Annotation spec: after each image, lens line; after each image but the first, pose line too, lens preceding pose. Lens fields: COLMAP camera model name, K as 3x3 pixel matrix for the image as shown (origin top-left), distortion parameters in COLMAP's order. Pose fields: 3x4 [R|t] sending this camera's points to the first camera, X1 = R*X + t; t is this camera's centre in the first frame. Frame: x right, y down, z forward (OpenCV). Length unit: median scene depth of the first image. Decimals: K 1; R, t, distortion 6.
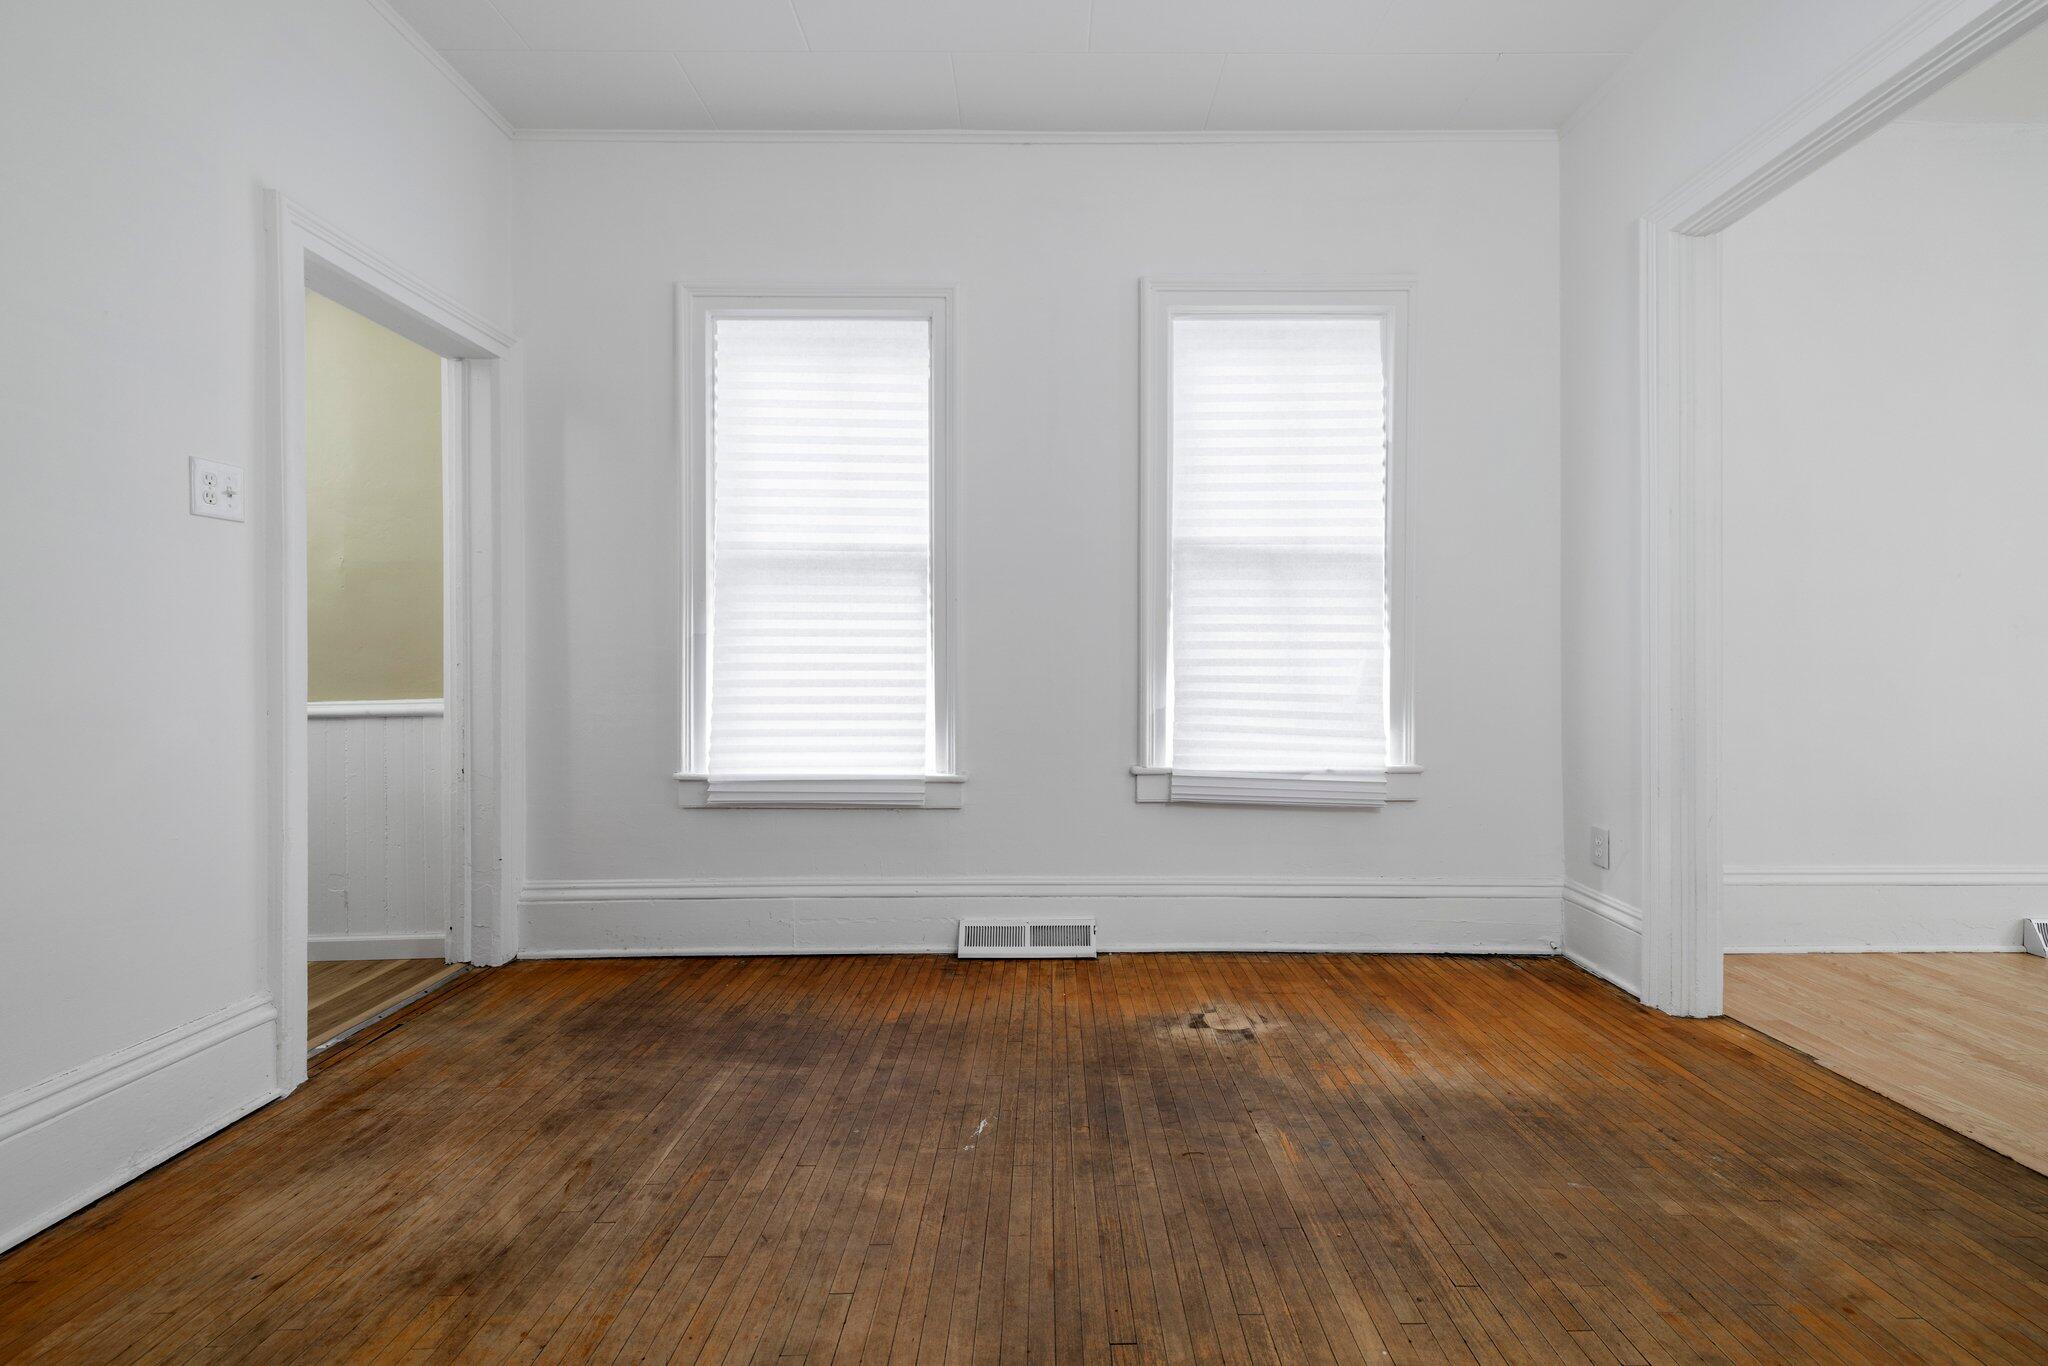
lens RADIAL K [[903.9, 0, 1049.5], [0, 903.9, 680.2], [0, 0, 1]] dist [-0.000311, -0.000164]
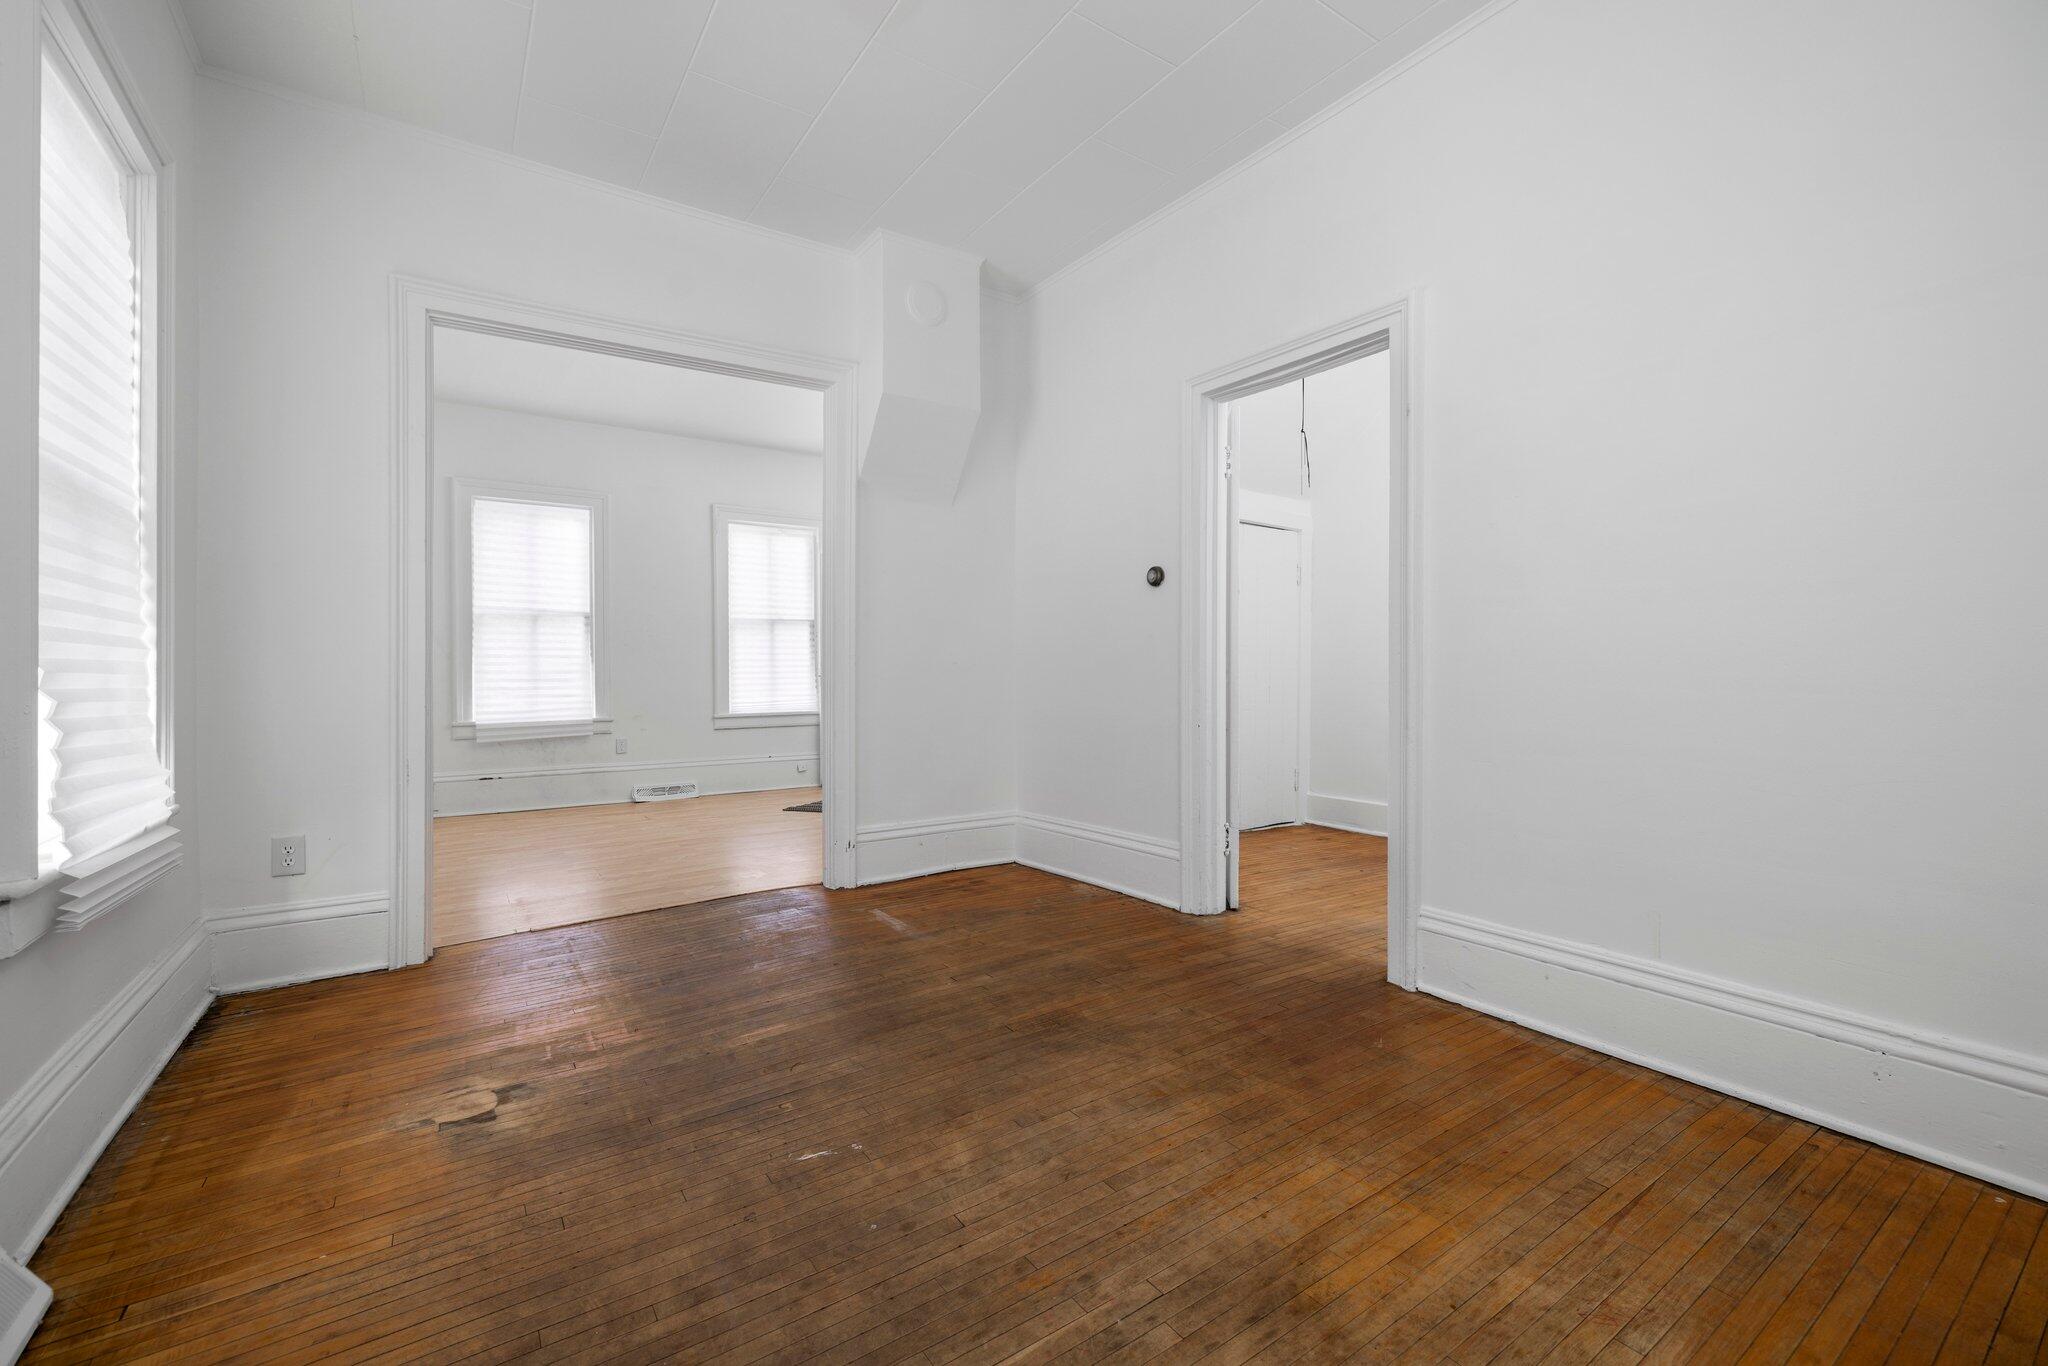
lens RADIAL K [[869.2, 0, 1020.4], [0, 869.2, 674.9], [0, 0, 1]] dist [0.000490, 0.000041]
pose [[-0.560374, -0.003102, 0.828234, -0.695636], [0.026334, 0.999421, 0.021561, -0.011977], [-0.827821, 0.033893, -0.559968, 0.971333]]
